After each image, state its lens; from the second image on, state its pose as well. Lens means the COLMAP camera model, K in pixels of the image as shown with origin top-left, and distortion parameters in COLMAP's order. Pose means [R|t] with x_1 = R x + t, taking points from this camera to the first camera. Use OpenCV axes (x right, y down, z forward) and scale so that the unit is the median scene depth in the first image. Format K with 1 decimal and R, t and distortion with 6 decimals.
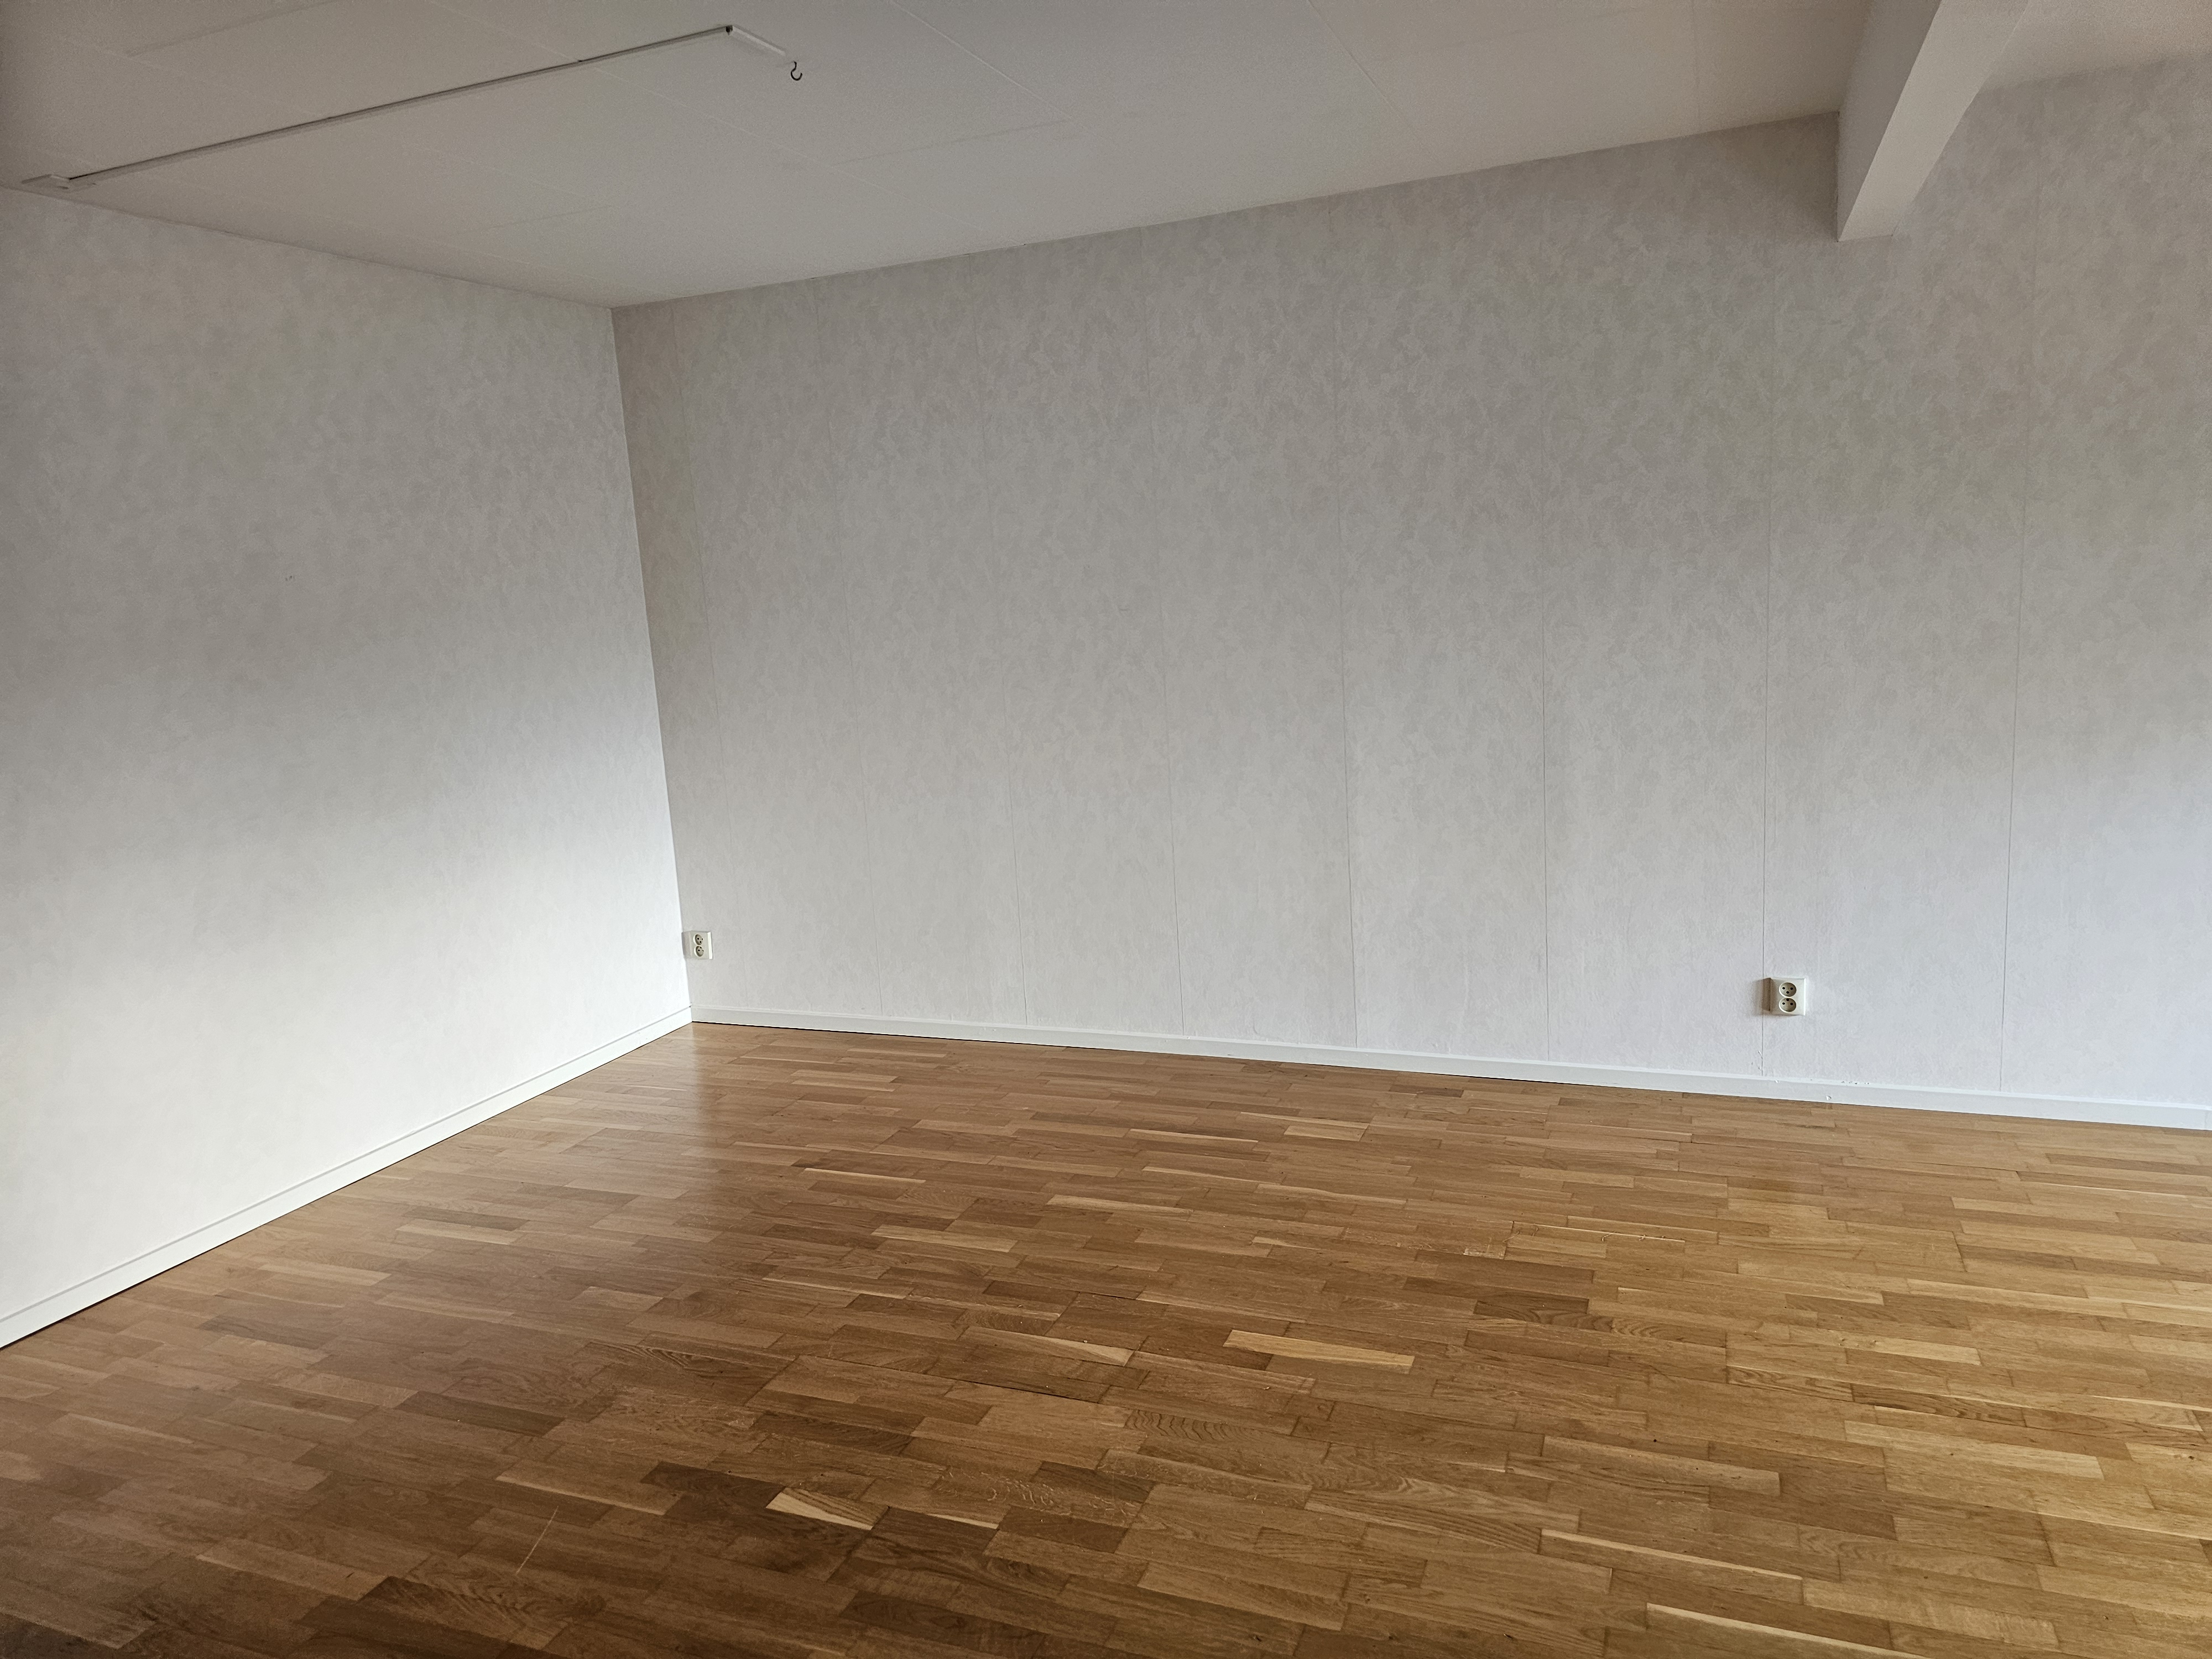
lens RADIAL K [[1480.2, 0, 1100.9], [0, 1480.2, 825.7], [0, 0, 1]] dist [0.008484, -0.008104]
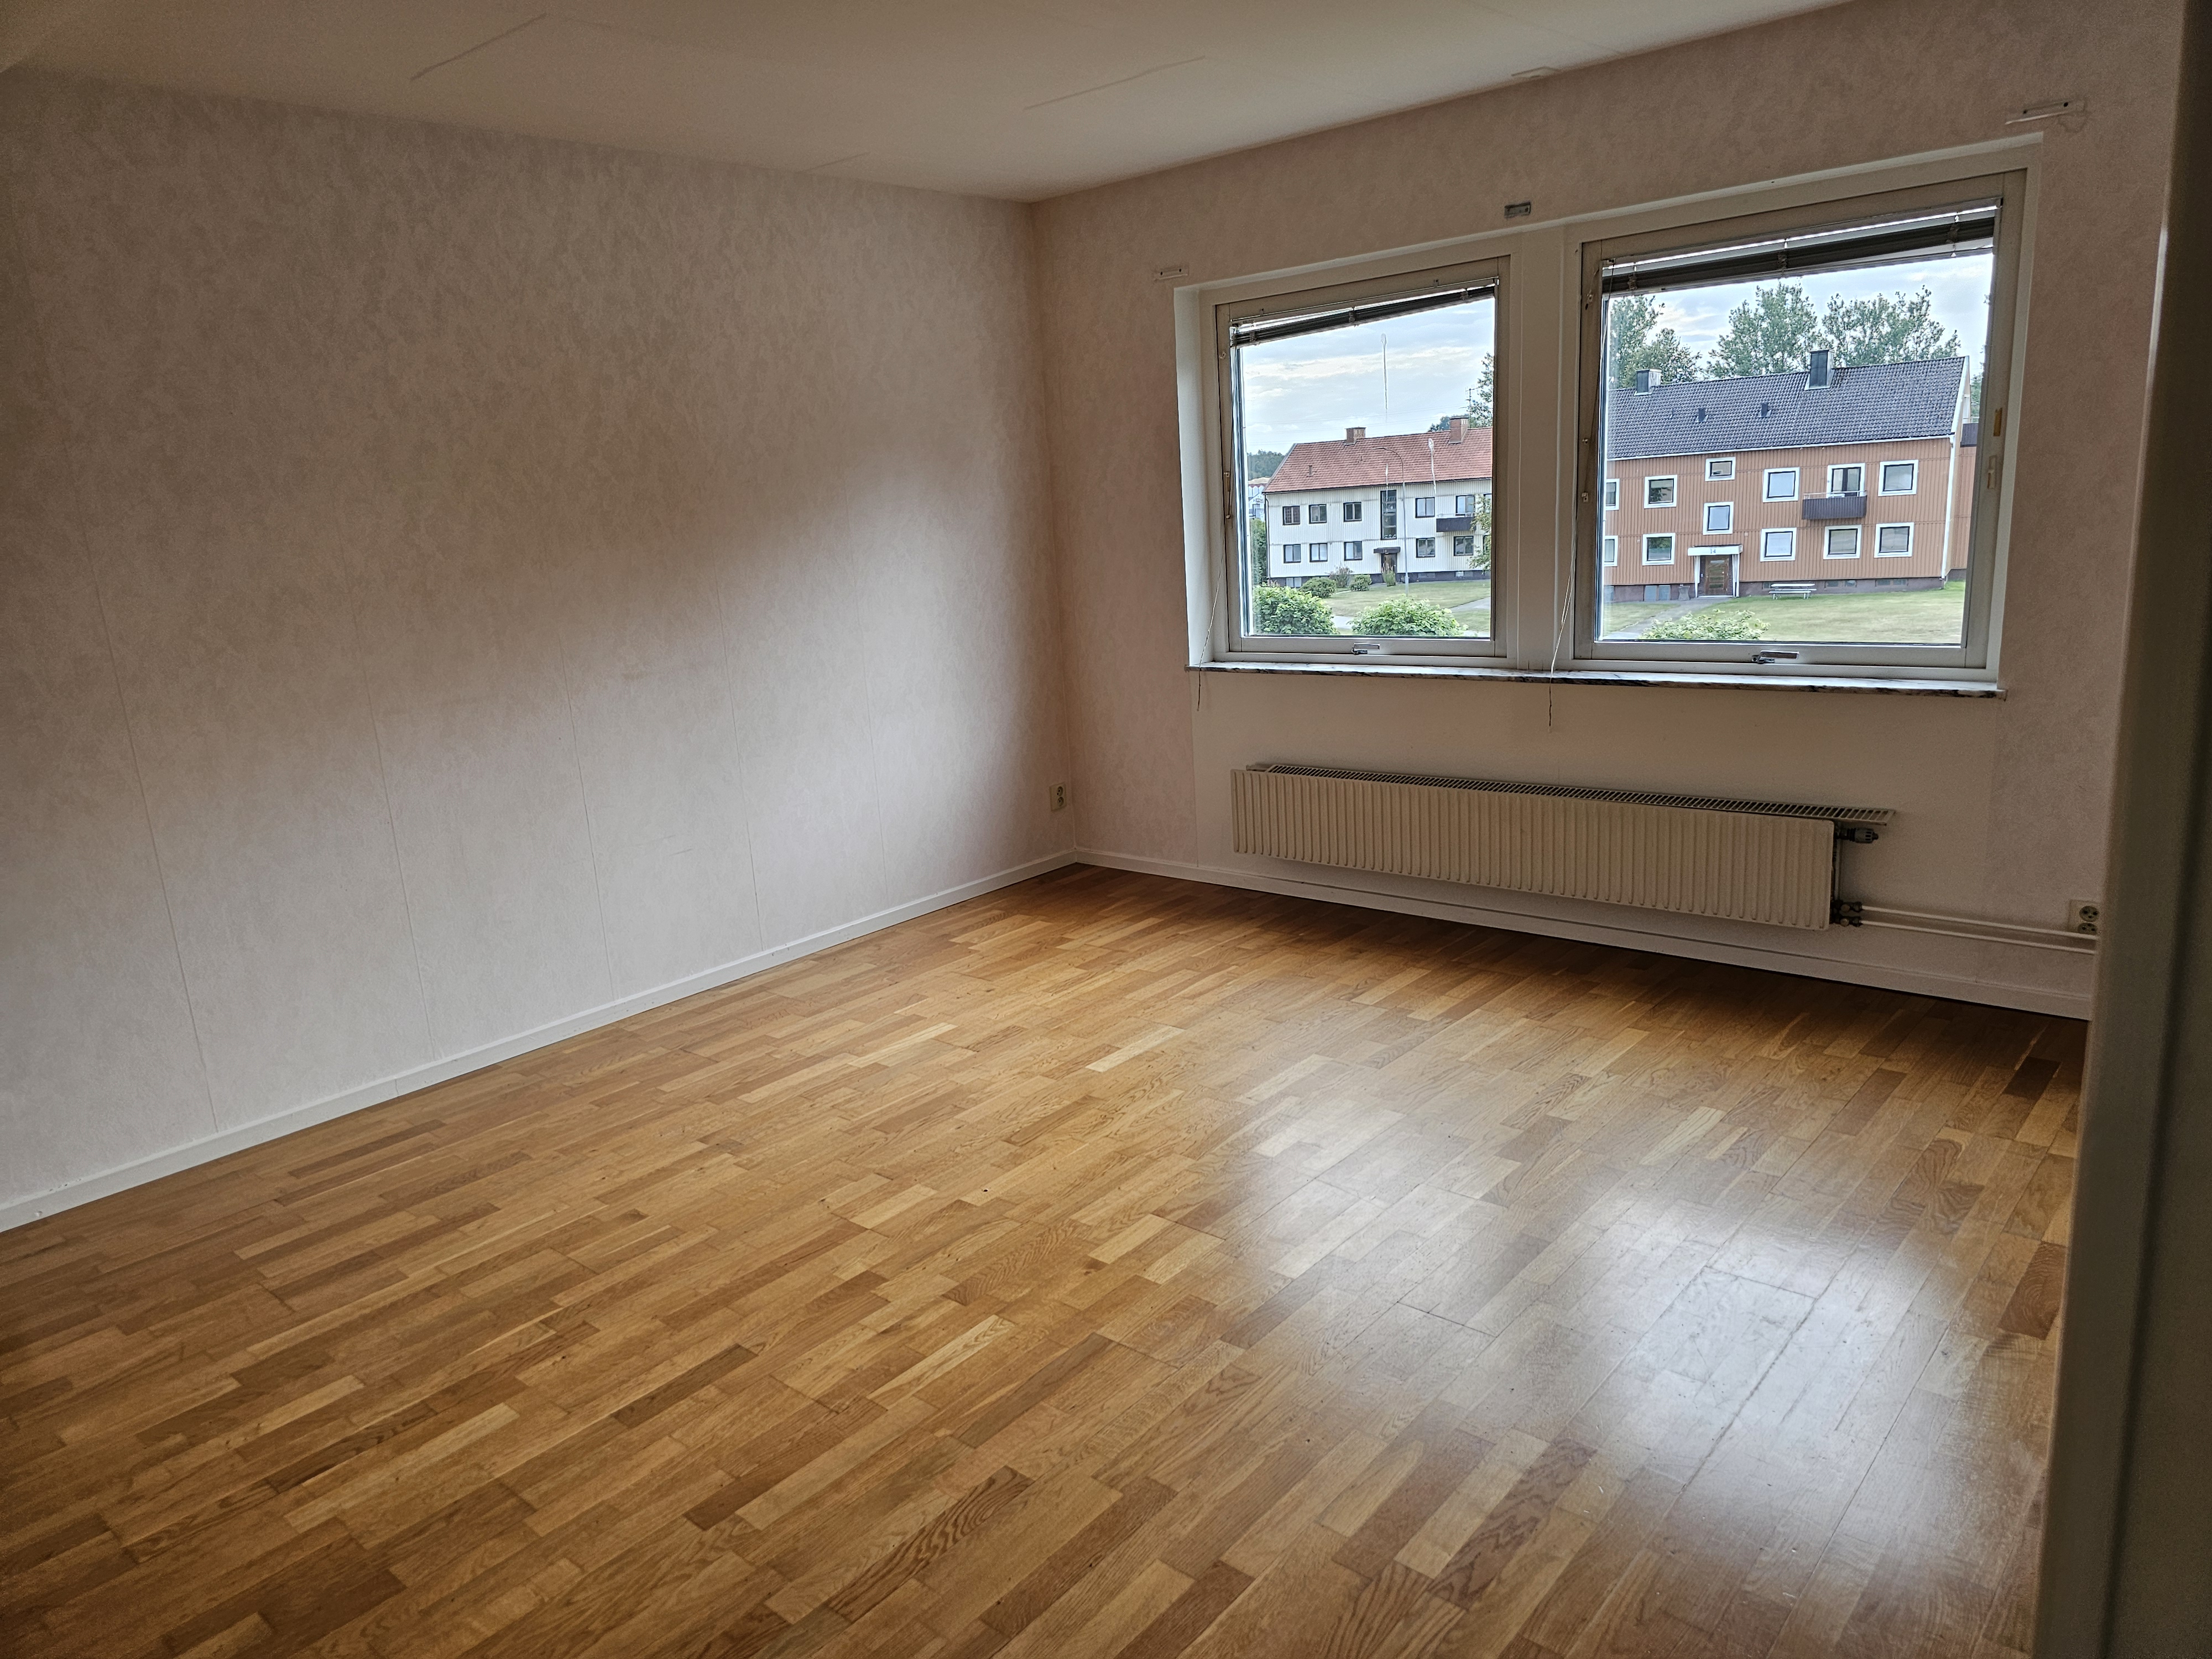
lens RADIAL K [[1480.2, 0, 1100.3], [0, 1480.2, 820.9], [0, 0, 1]] dist [0.008484, -0.008104]
pose [[0.331613, -0.172081, 0.927589, -0.097330], [0.199750, 0.973739, 0.109232, -0.014219], [-0.922026, 0.149063, 0.357278, 0.135436]]
